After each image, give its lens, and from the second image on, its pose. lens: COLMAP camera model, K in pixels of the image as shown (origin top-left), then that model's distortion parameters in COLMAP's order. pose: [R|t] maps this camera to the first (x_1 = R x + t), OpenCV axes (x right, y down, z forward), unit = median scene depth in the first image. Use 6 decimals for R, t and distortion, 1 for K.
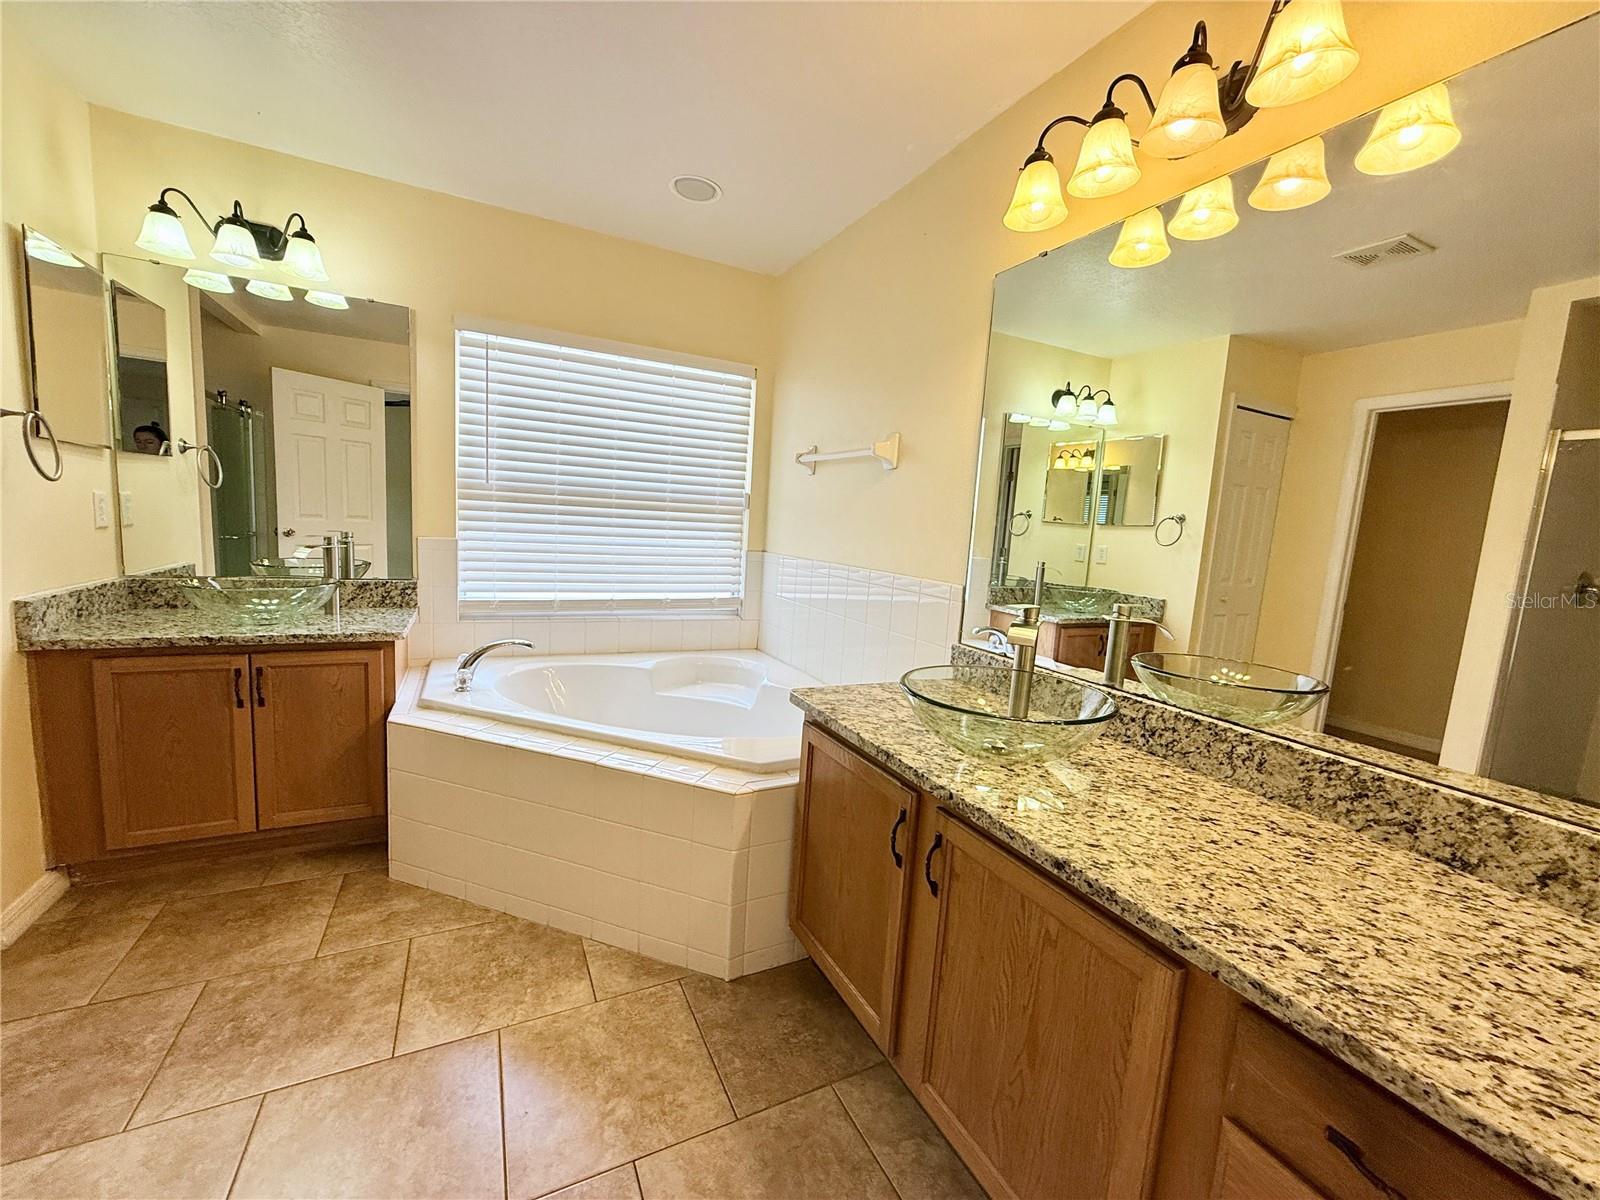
lens RADIAL K [[637.5, 0, 799.1], [0, 637.5, 603.5], [0, 0, 1]] dist [0.002472, -0.000914]
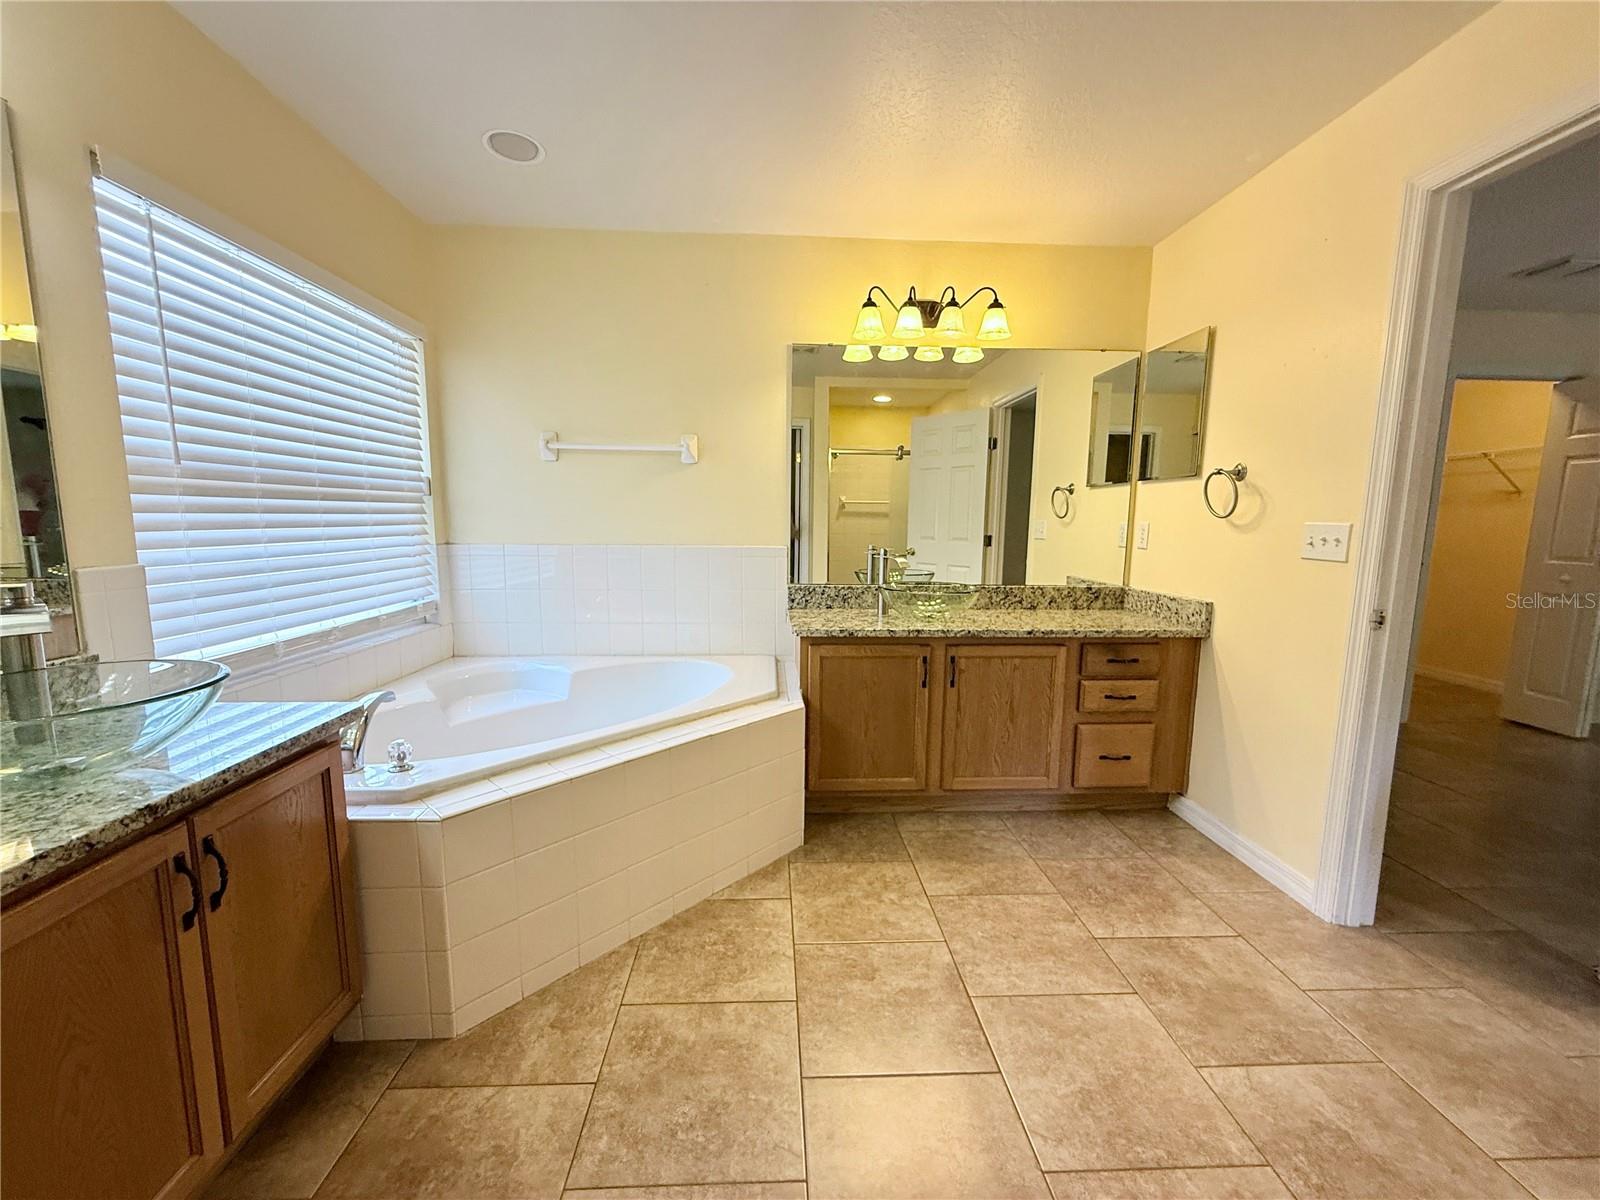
lens RADIAL K [[637.5, 0, 801.8], [0, 637.5, 599.0], [0, 0, 1]] dist [0.002472, -0.000914]
pose [[0.402911, -0.170275, 0.899260, -1.110630], [0.131443, 0.983121, 0.127262, -0.093029], [-0.905751, 0.066926, 0.418492, 0.344652]]
